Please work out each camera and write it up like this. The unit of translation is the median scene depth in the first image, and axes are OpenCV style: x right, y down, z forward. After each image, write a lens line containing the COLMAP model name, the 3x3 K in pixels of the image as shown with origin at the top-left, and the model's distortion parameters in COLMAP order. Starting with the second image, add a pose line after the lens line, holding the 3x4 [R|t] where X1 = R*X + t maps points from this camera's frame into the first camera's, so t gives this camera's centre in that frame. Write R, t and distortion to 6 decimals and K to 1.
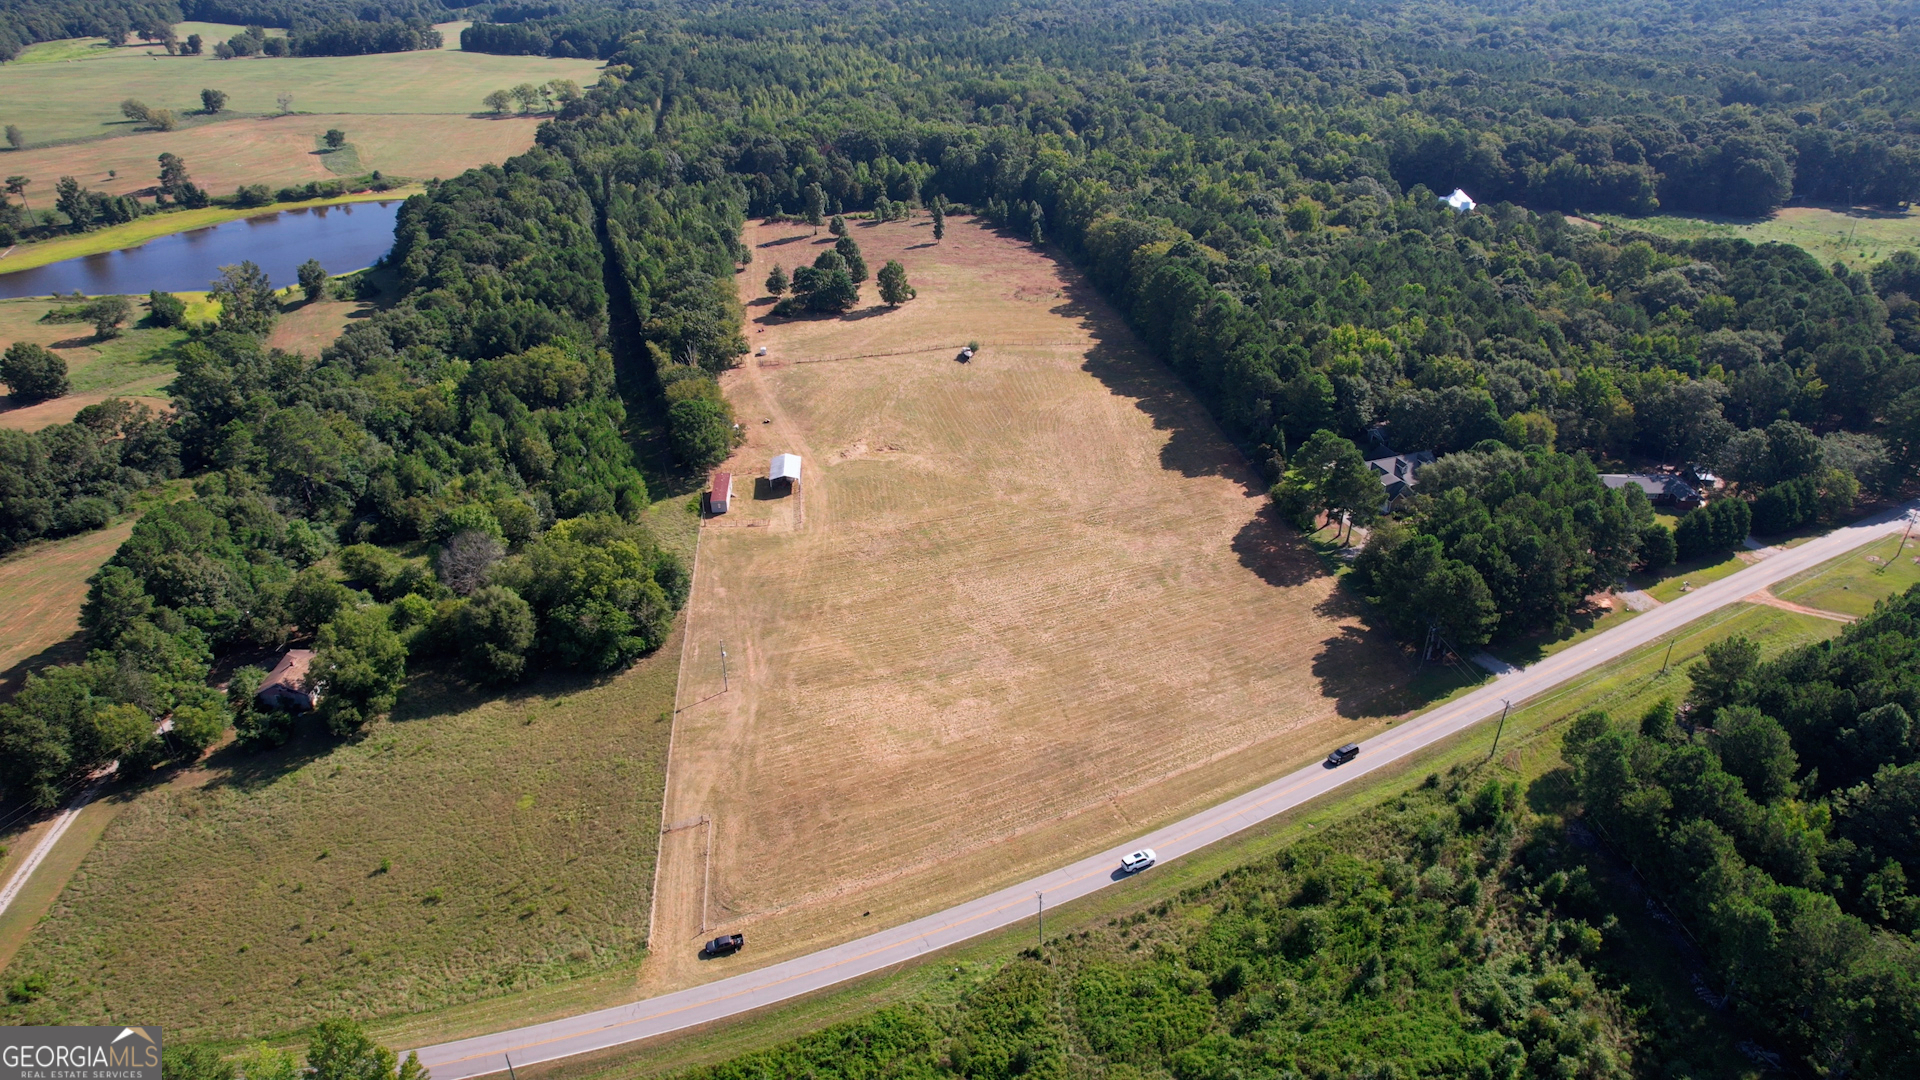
lens RADIAL K [[1231.9, 0, 961.8], [0, 1231.9, 547.7], [0, 0, 1]] dist [-0.075279, 0.061388]
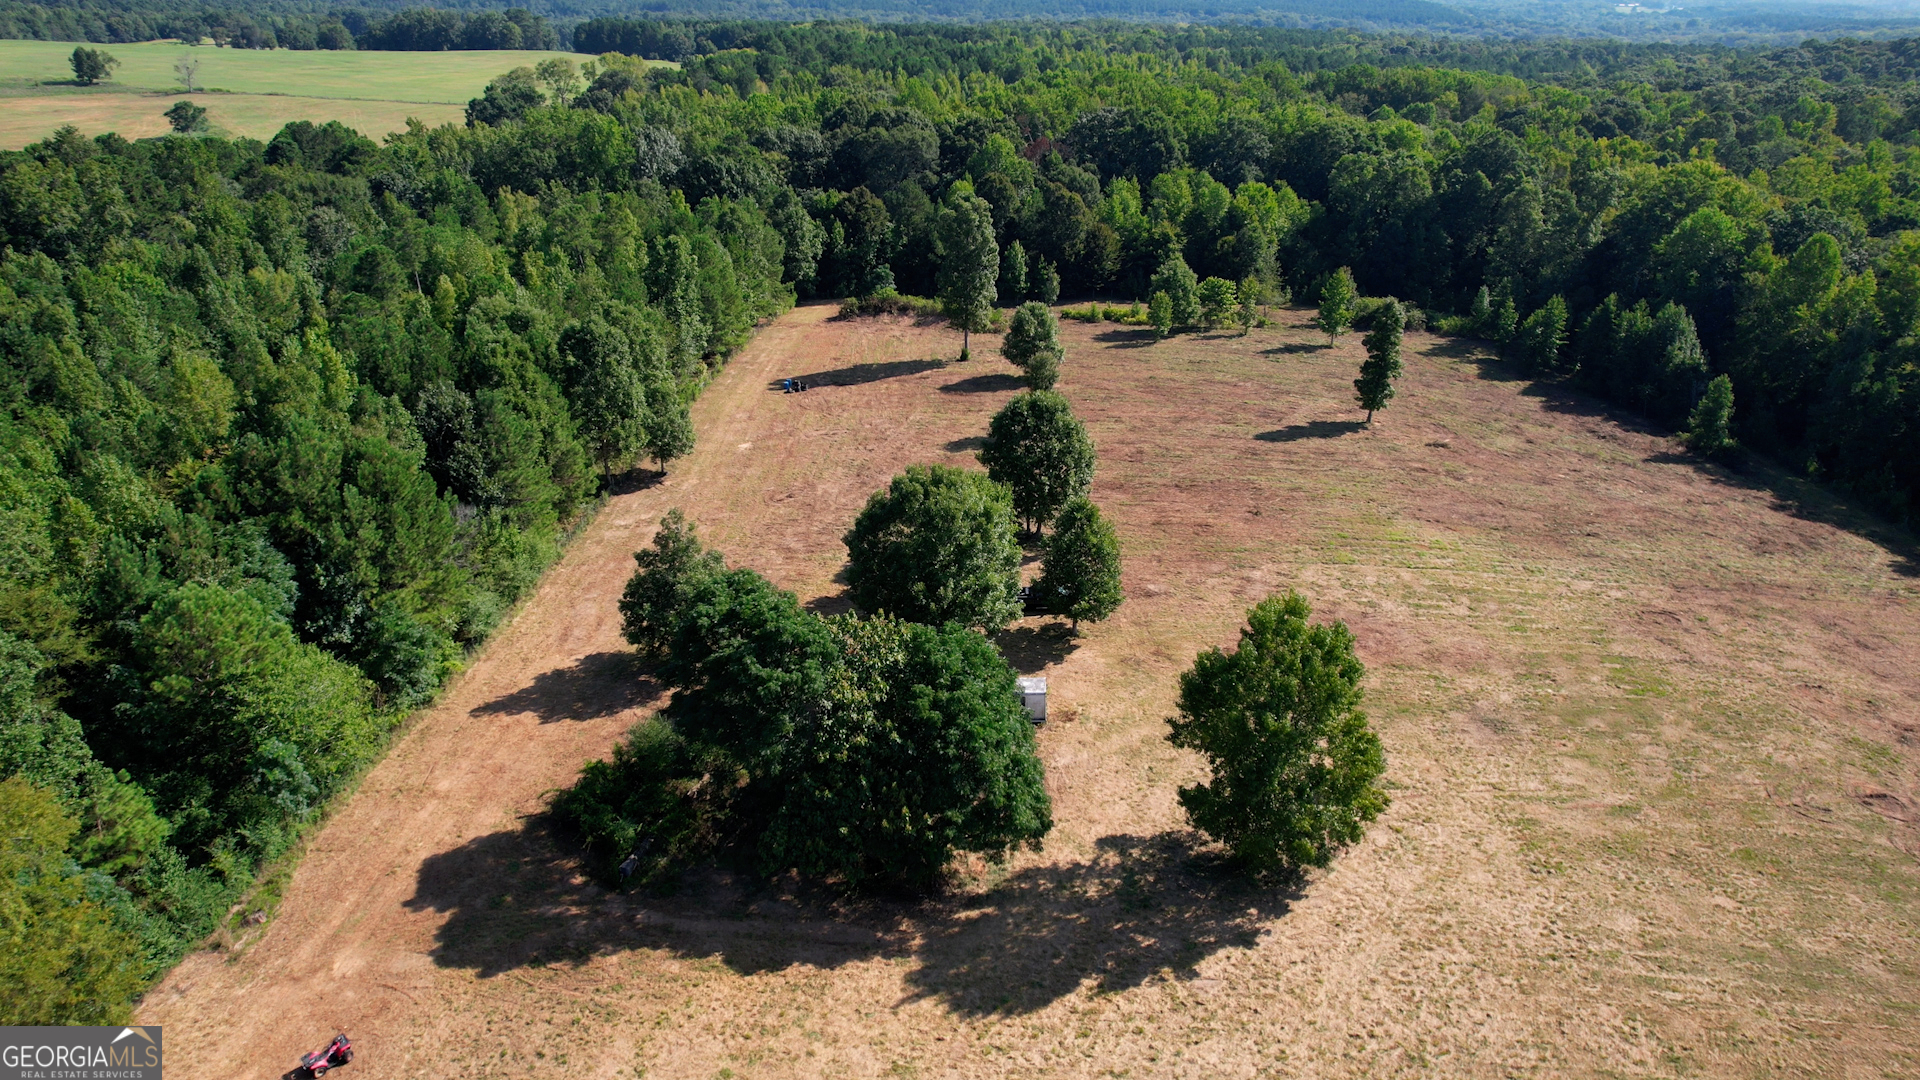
lens RADIAL K [[1231.9, 0, 961.8], [0, 1231.9, 547.7], [0, 0, 1]] dist [-0.075279, 0.061388]
pose [[0.979202, 0.096514, -0.178462, -0.103099], [-0.110012, 0.991647, -0.067331, -0.333191], [0.170473, 0.085563, 0.981640, 1.238463]]
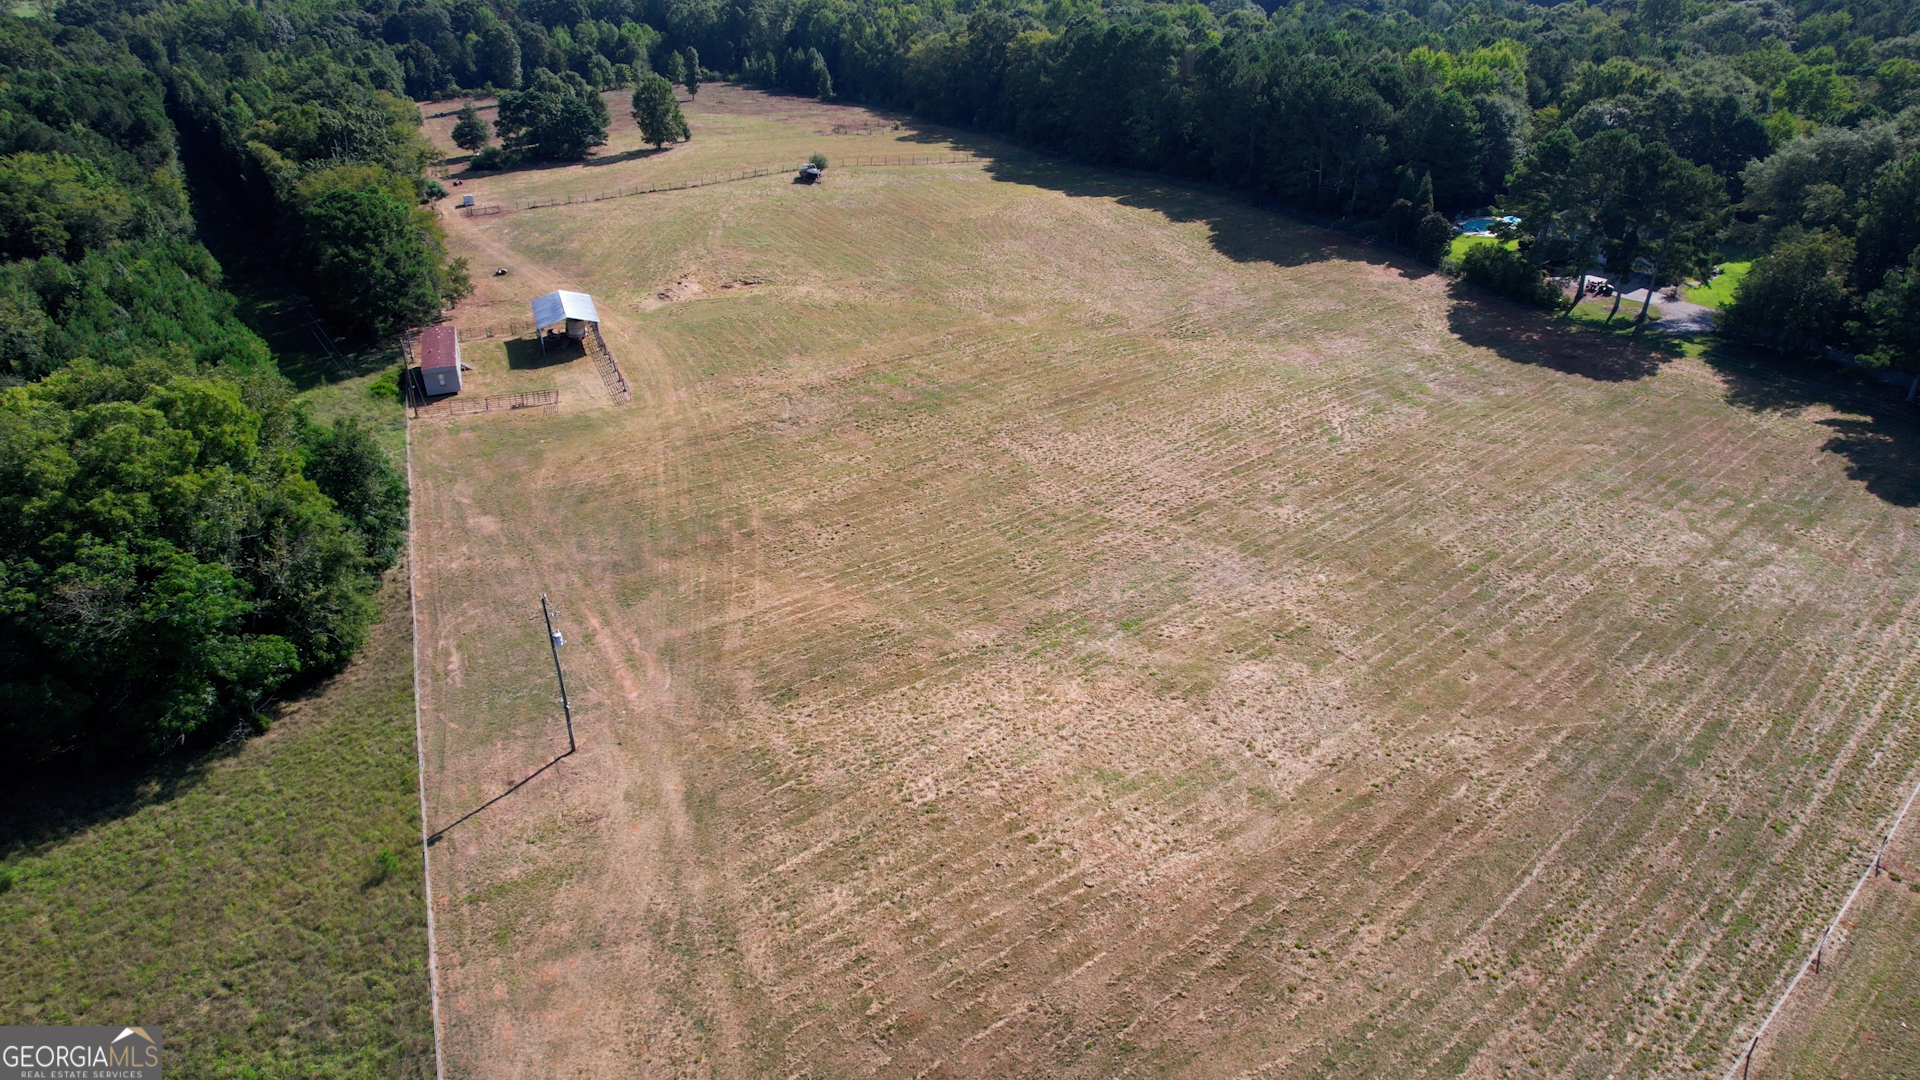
lens RADIAL K [[1231.9, 0, 961.8], [0, 1231.9, 547.7], [0, 0, 1]] dist [-0.075279, 0.061388]
pose [[0.962915, -0.126276, 0.238432, -0.124447], [0.130841, 0.991398, -0.003351, 0.058692], [-0.235958, 0.034424, 0.971153, 0.497381]]
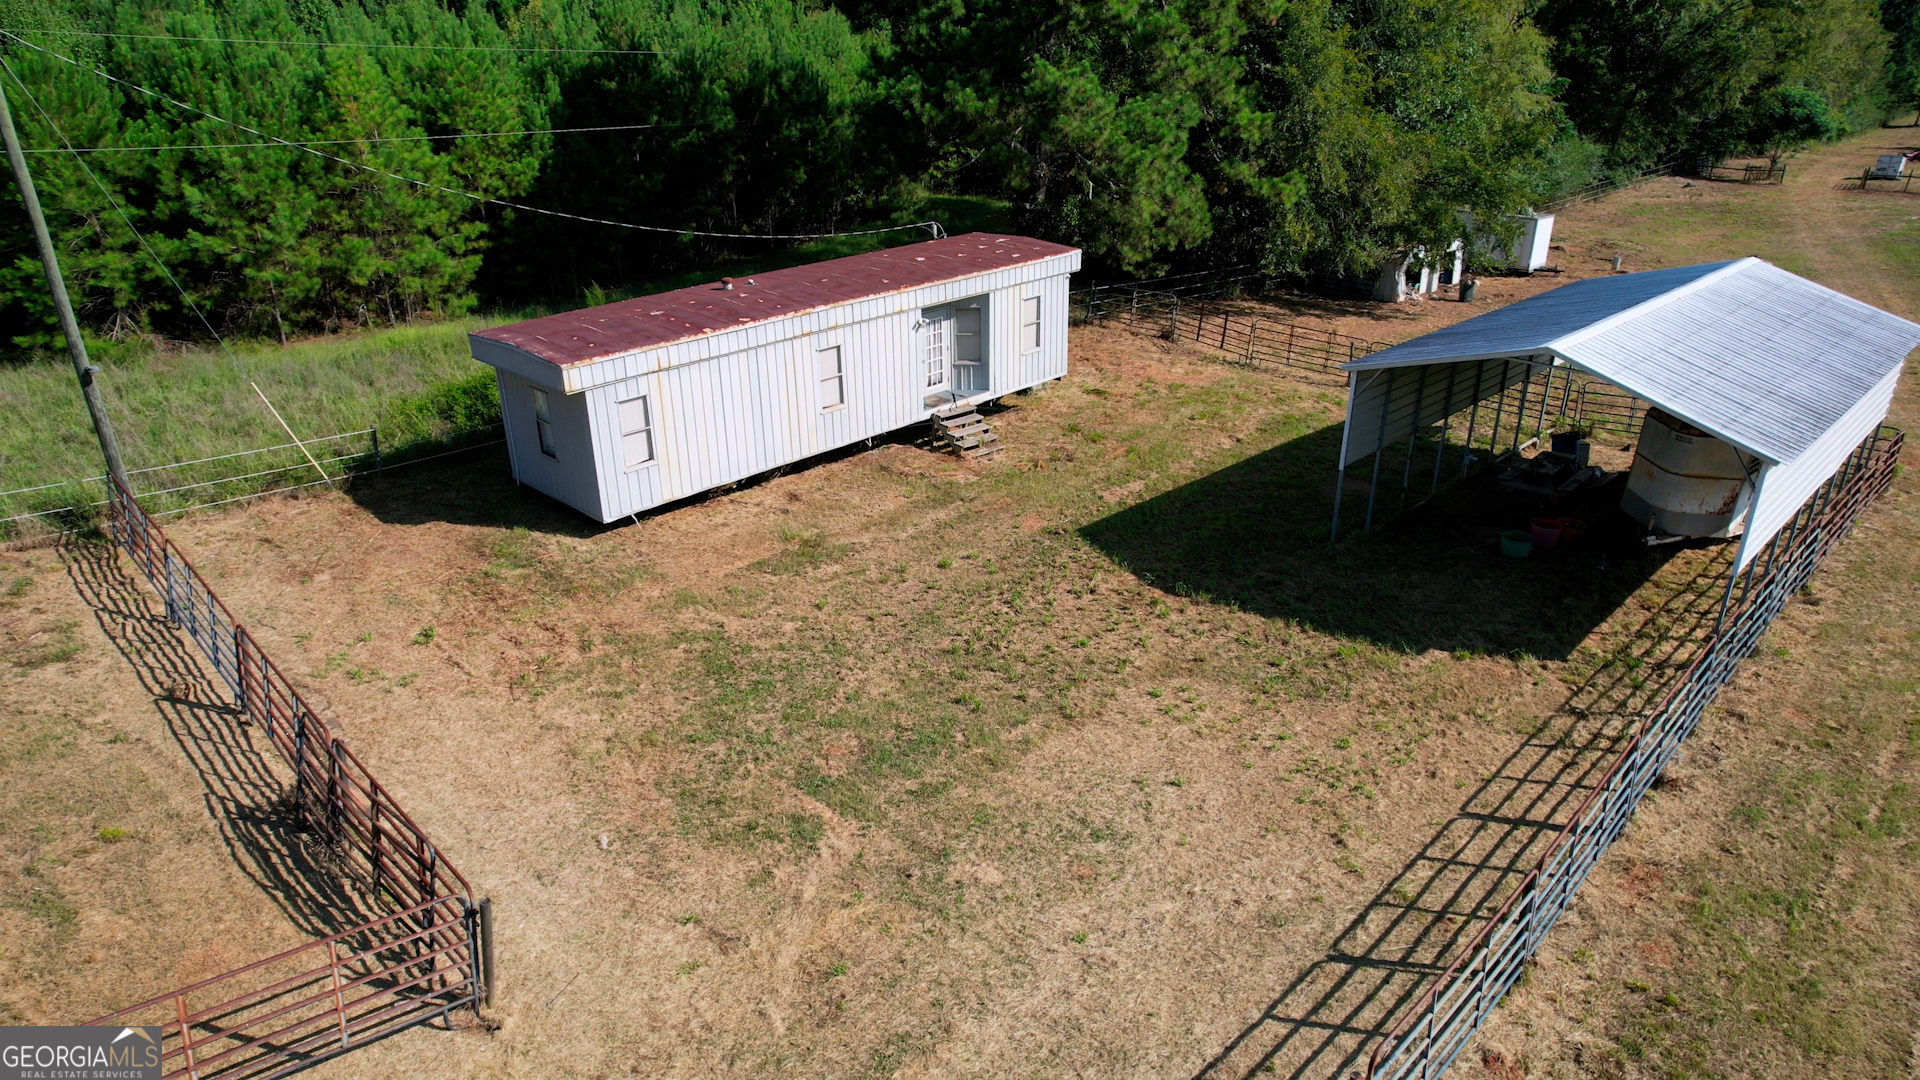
lens RADIAL K [[1225.1, 0, 960.0], [0, 1225.1, 540.0], [0, 0, 1]] dist [-0.004322, 0.004201]
pose [[0.648461, 0.308519, -0.695927, -0.120122], [-0.377741, 0.924112, 0.057701, -0.042634], [0.660916, 0.225464, 0.715790, 0.965789]]
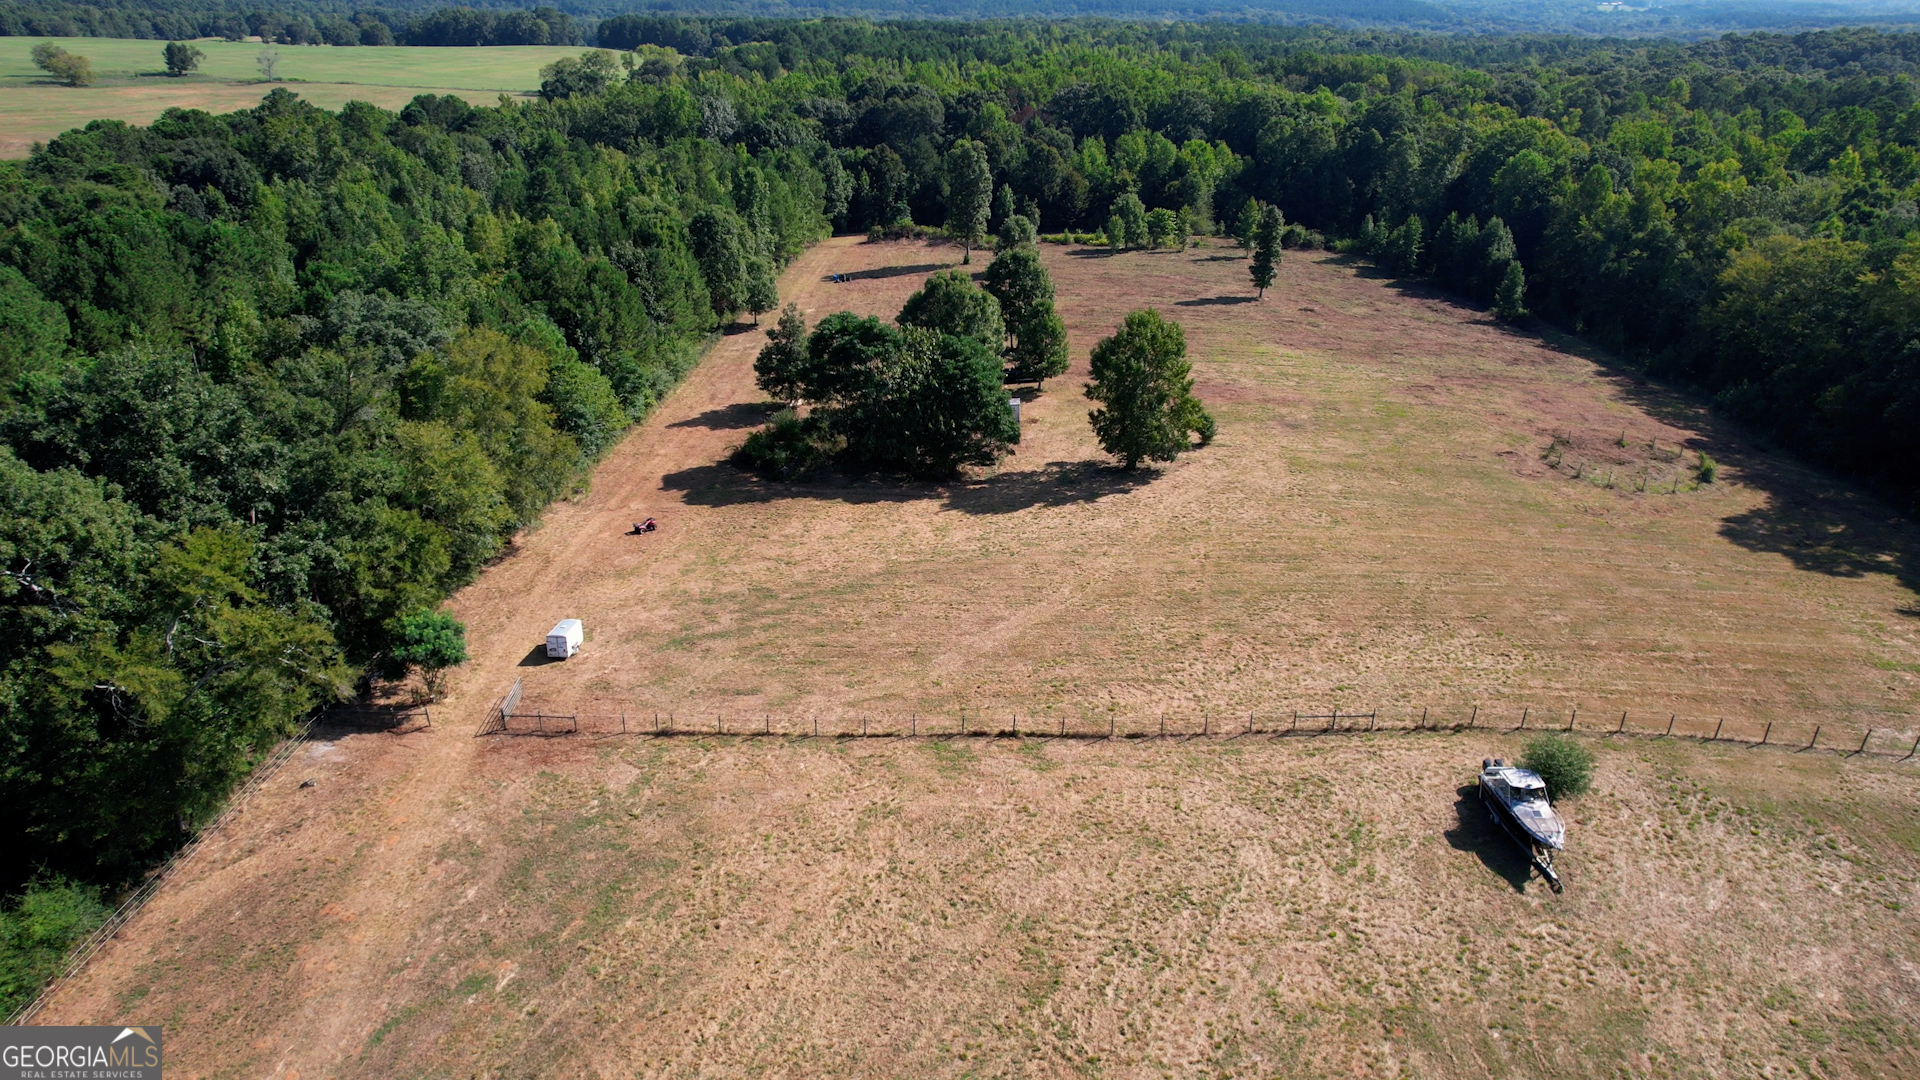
lens RADIAL K [[1231.9, 0, 961.8], [0, 1231.9, 547.7], [0, 0, 1]] dist [-0.075279, 0.061388]
pose [[0.980008, 0.093429, -0.175654, -0.064469], [-0.106709, 0.991981, -0.067721, -0.229747], [0.167918, 0.085111, 0.982120, 1.056723]]
